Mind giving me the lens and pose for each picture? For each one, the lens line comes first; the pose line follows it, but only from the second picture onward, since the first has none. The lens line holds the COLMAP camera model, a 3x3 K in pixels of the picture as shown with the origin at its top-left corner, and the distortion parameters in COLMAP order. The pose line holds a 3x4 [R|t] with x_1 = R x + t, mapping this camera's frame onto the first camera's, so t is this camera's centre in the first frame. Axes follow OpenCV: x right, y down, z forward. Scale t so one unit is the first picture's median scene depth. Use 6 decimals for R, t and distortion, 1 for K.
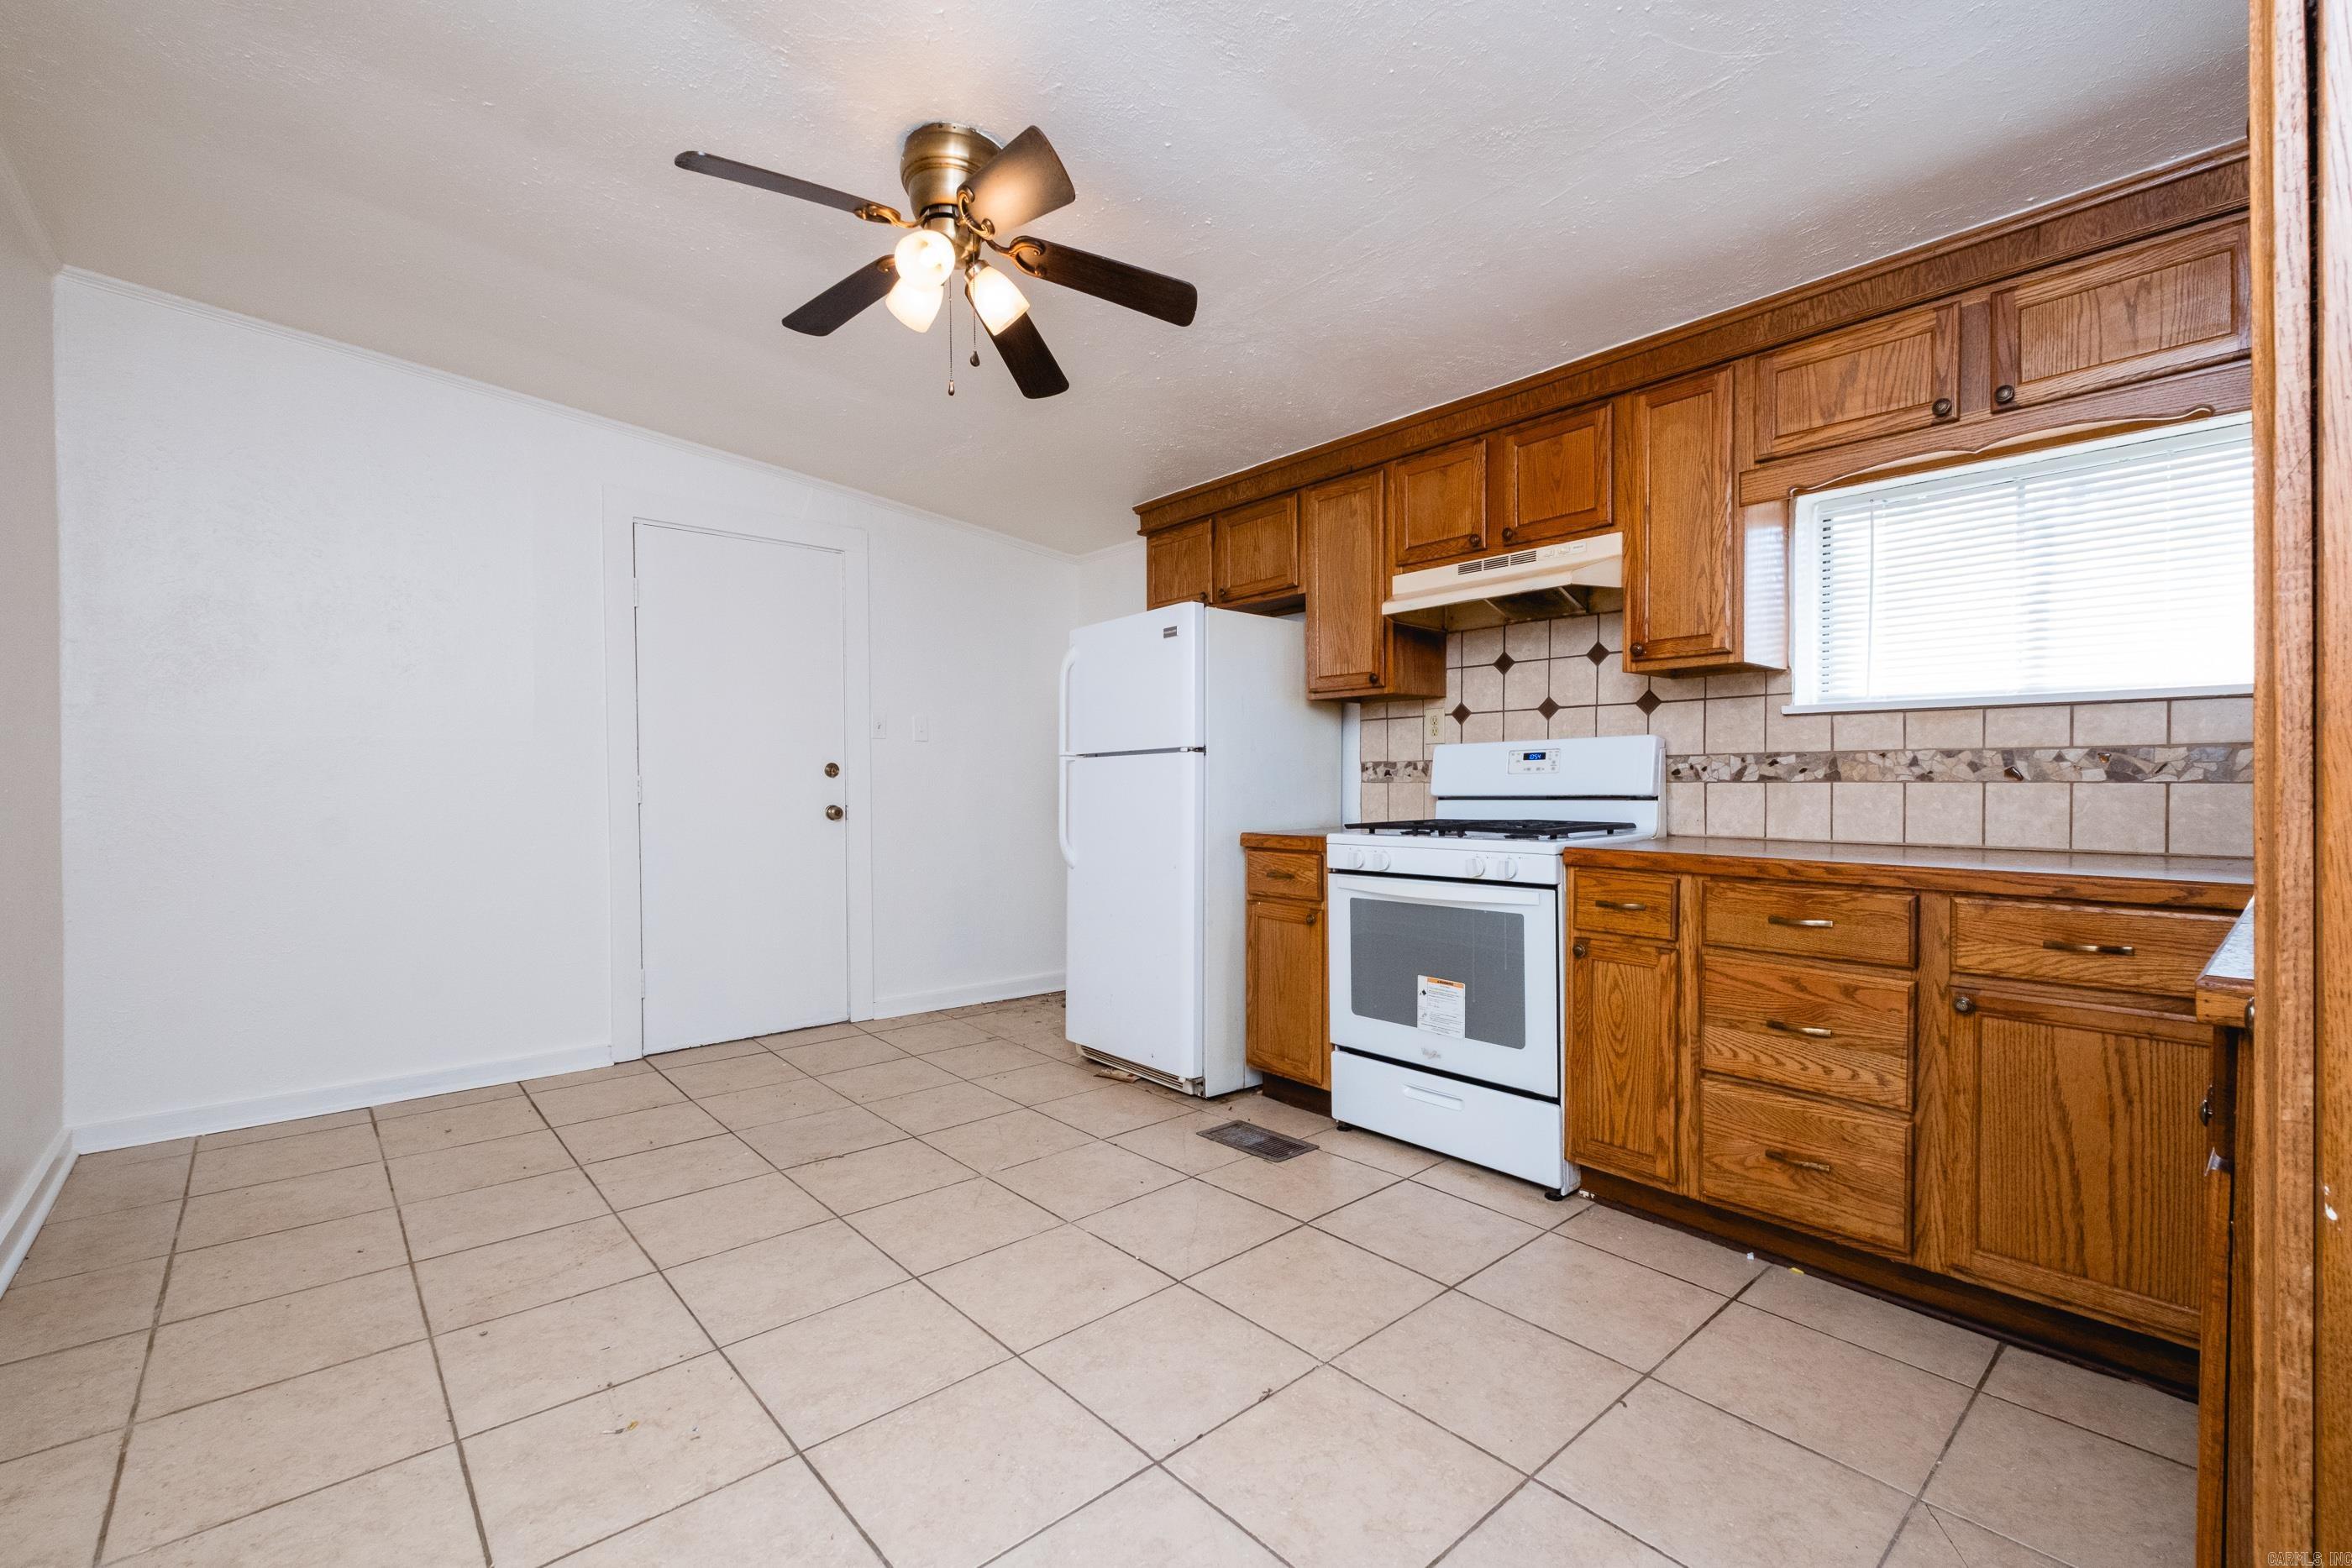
lens RADIAL K [[1011.2, 0, 1180.1], [0, 1011.2, 793.4], [0, 0, 1]] dist [0.015759, -0.011460]
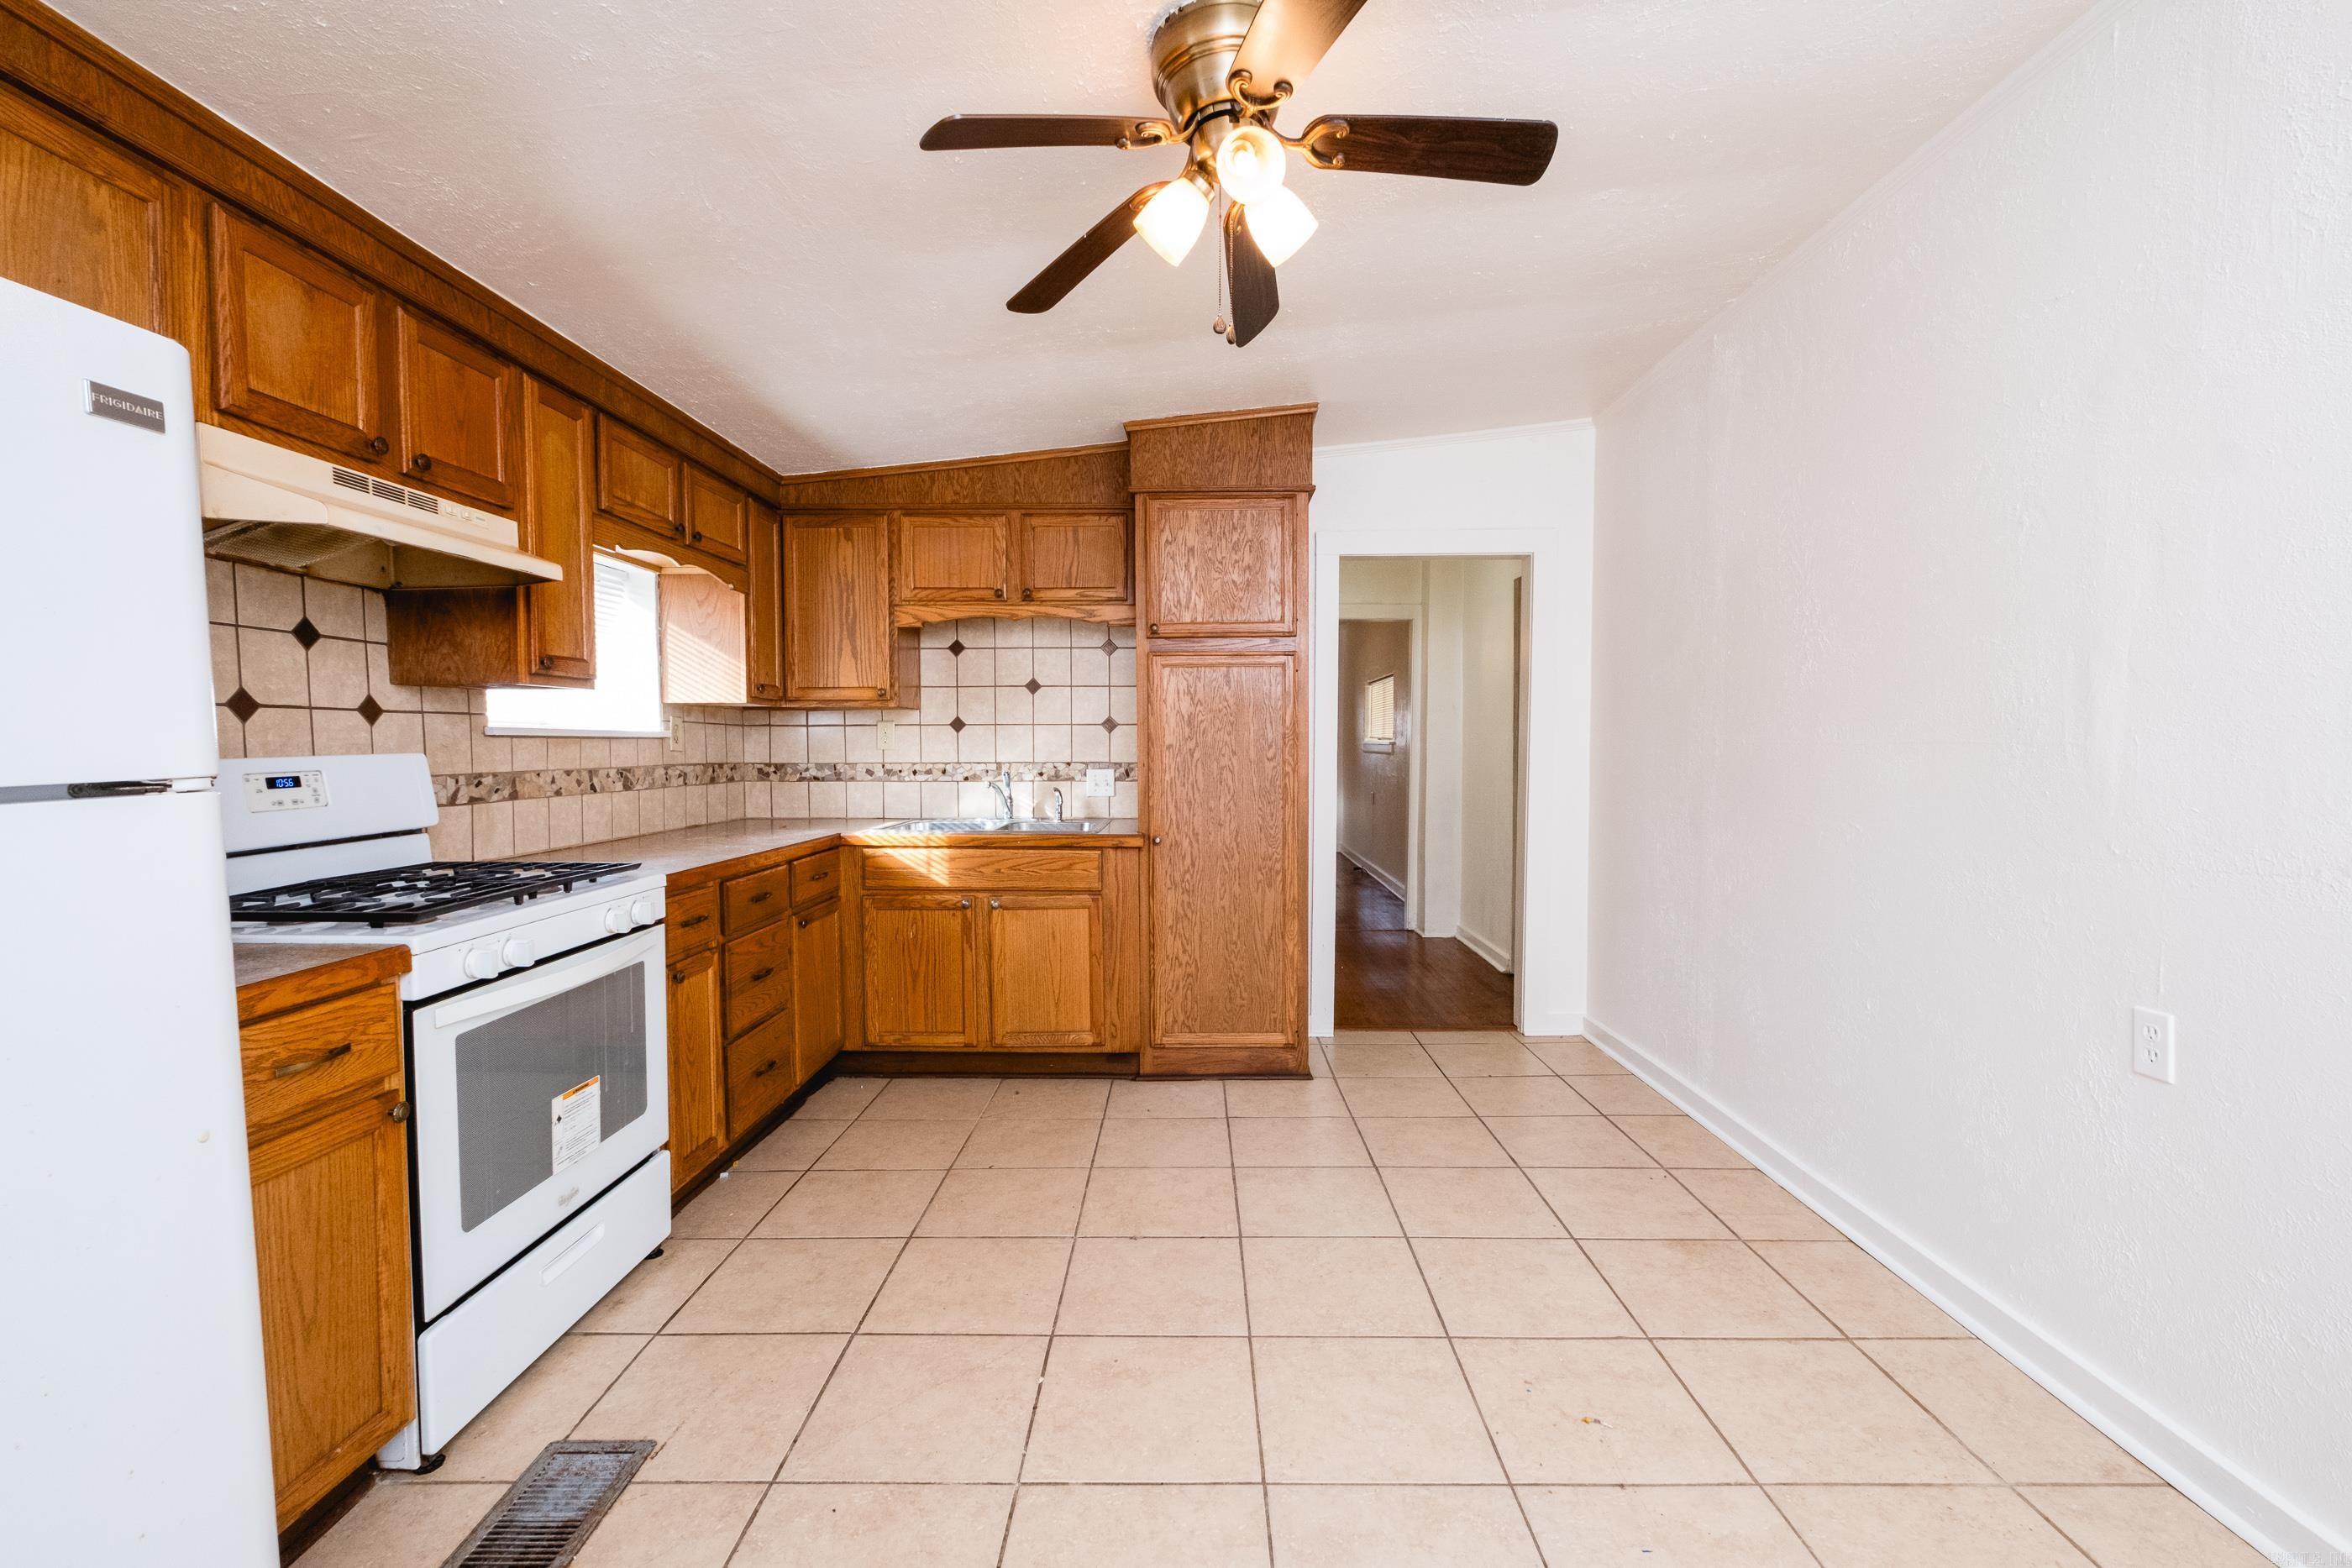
lens RADIAL K [[1008.0, 0, 1181.2], [0, 1008.0, 781.9], [0, 0, 1]] dist [0.000411, -0.000985]
pose [[-0.742481, -0.021528, 0.669521, -0.514129], [0.013932, 0.998771, 0.047565, -0.061976], [-0.669722, 0.044644, -0.741269, 1.143298]]
